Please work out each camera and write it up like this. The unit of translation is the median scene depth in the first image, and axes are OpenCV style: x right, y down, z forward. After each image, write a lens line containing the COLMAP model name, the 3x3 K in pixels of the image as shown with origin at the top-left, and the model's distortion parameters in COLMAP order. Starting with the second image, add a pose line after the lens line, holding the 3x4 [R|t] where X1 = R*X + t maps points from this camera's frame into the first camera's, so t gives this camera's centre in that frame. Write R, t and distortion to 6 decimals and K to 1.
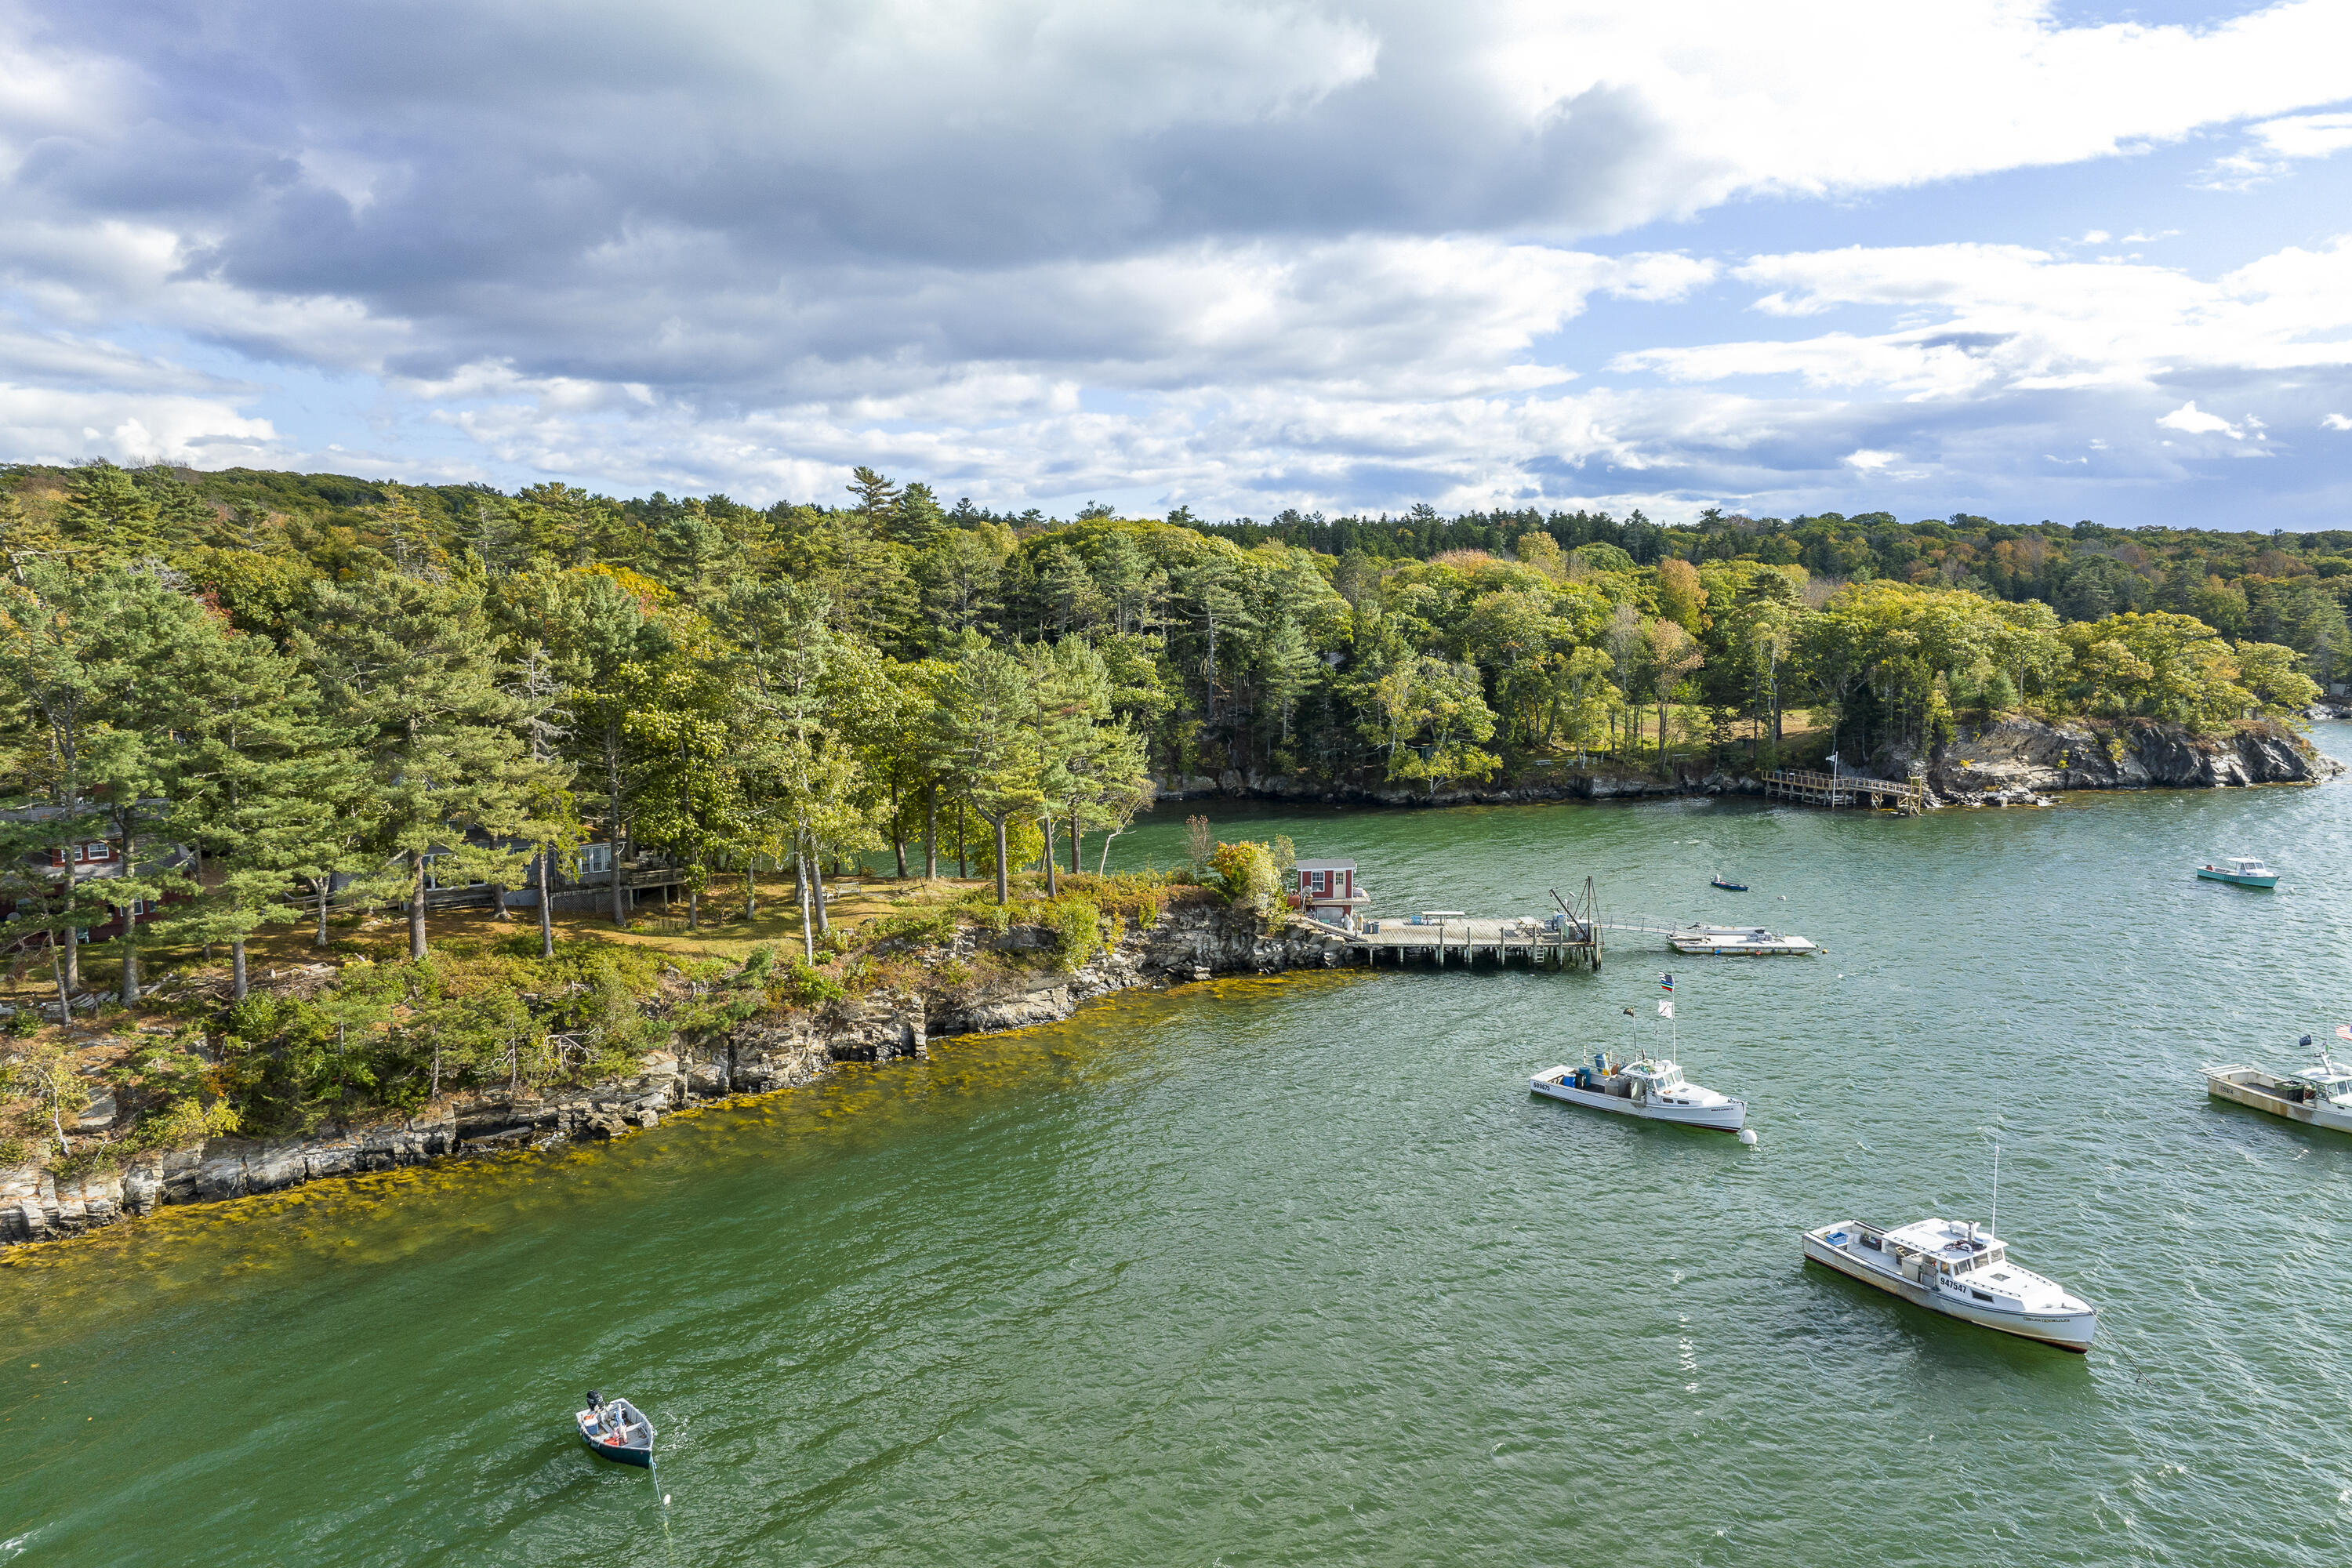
lens RADIAL K [[1637.8, 0, 1177.9], [0, 1637.8, 783.9], [0, 0, 1]] dist [-0.005100, 0.006827]
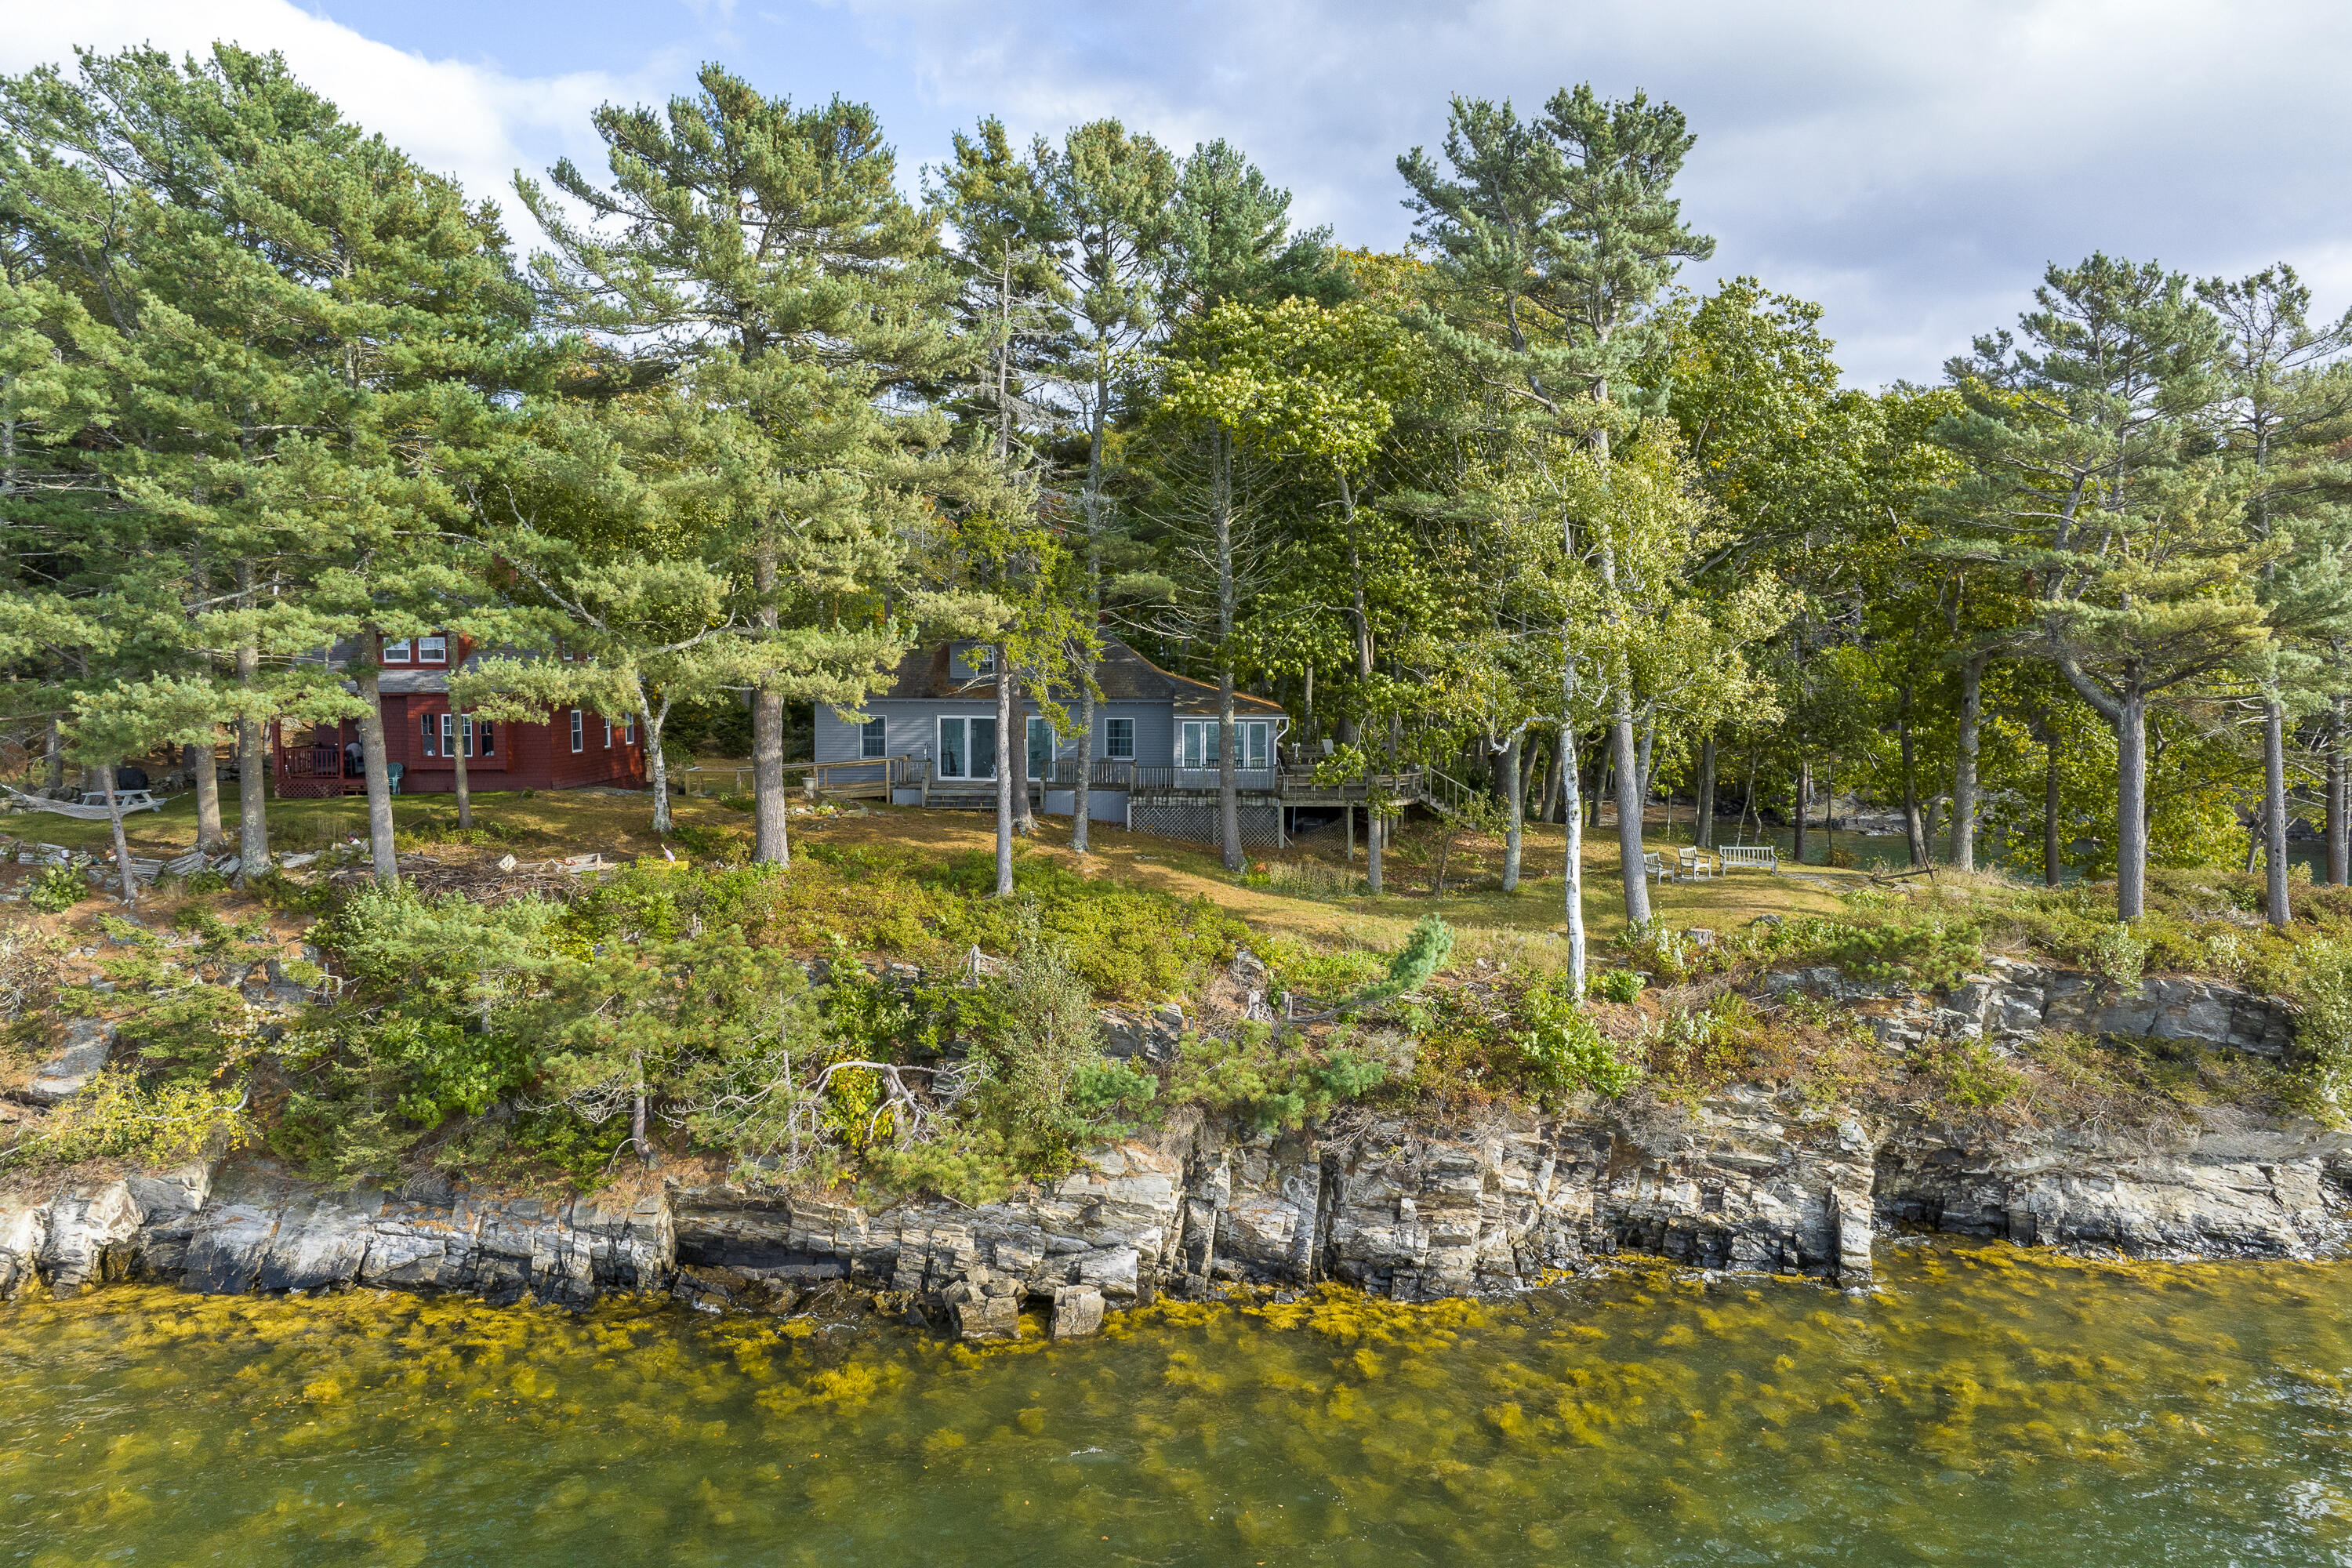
lens RADIAL K [[1616.9, 0, 1179.0], [0, 1616.9, 711.6], [0, 0, 1]] dist [-0.004843, -0.005551]
pose [[0.786224, 0.022120, -0.617546, -0.054175], [-0.075024, 0.995383, -0.059864, 0.071031], [0.613371, 0.093397, 0.784253, 0.615358]]
